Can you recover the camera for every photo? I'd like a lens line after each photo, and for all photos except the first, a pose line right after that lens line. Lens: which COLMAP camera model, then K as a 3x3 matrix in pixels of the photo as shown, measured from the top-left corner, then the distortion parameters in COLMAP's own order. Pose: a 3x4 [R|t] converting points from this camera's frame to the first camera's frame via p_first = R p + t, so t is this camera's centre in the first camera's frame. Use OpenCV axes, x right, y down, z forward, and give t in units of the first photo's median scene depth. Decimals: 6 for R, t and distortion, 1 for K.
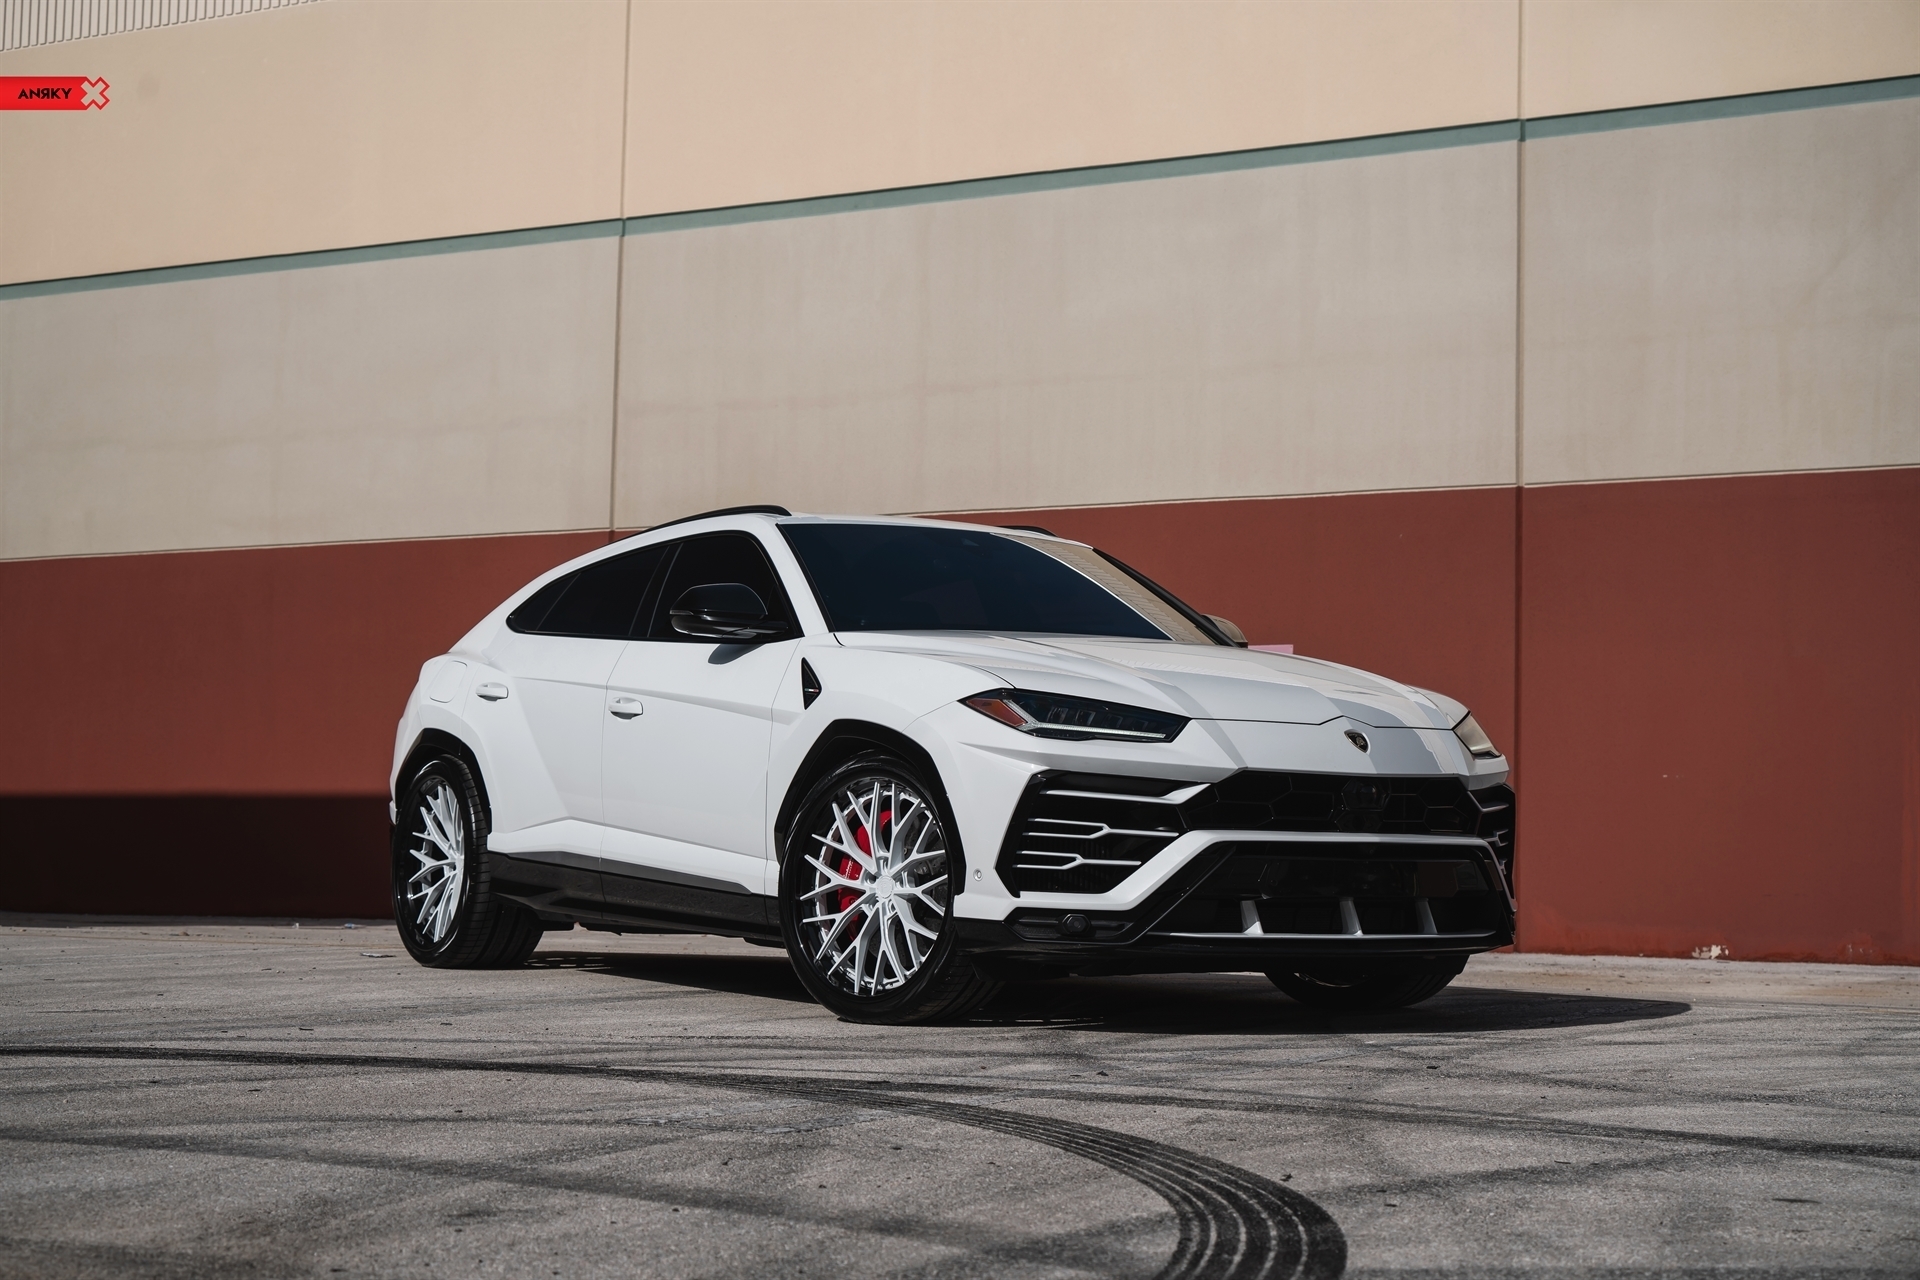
lens RADIAL K [[3097.3, 0, 960.2], [0, 3097.3, 637.7], [0, 0, 1]] dist [-0.014949, 0.000000]
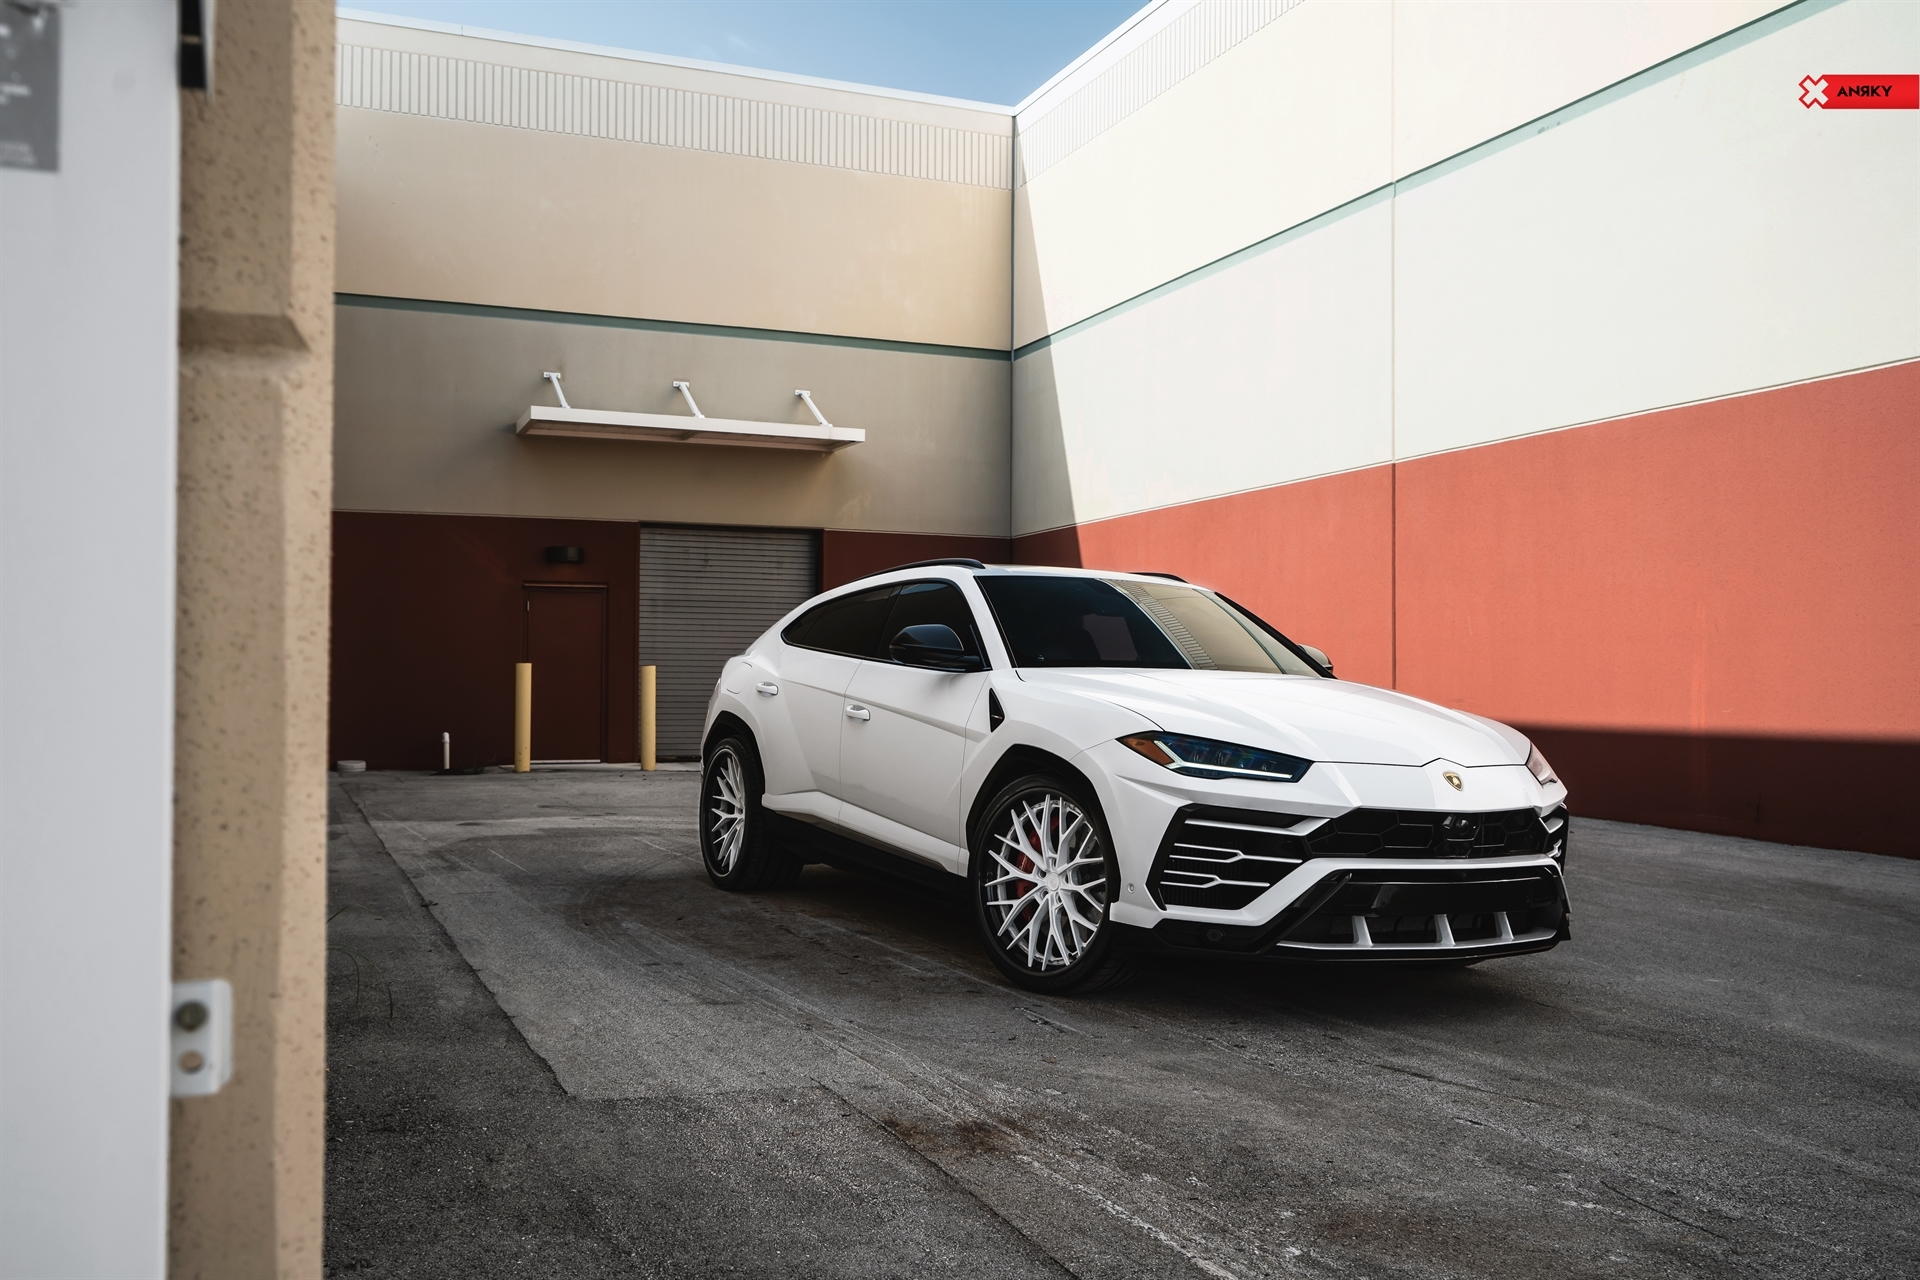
lens RADIAL K [[1751.1, 0, 959.8], [0, 1751.1, 642.1], [0, 0, 1]] dist [-0.016711, 0.000000]
pose [[0.996883, 0.011648, -0.078026, -0.008178], [-0.009053, 0.999397, 0.033525, -0.038600], [0.078369, -0.032714, 0.996387, 0.304197]]
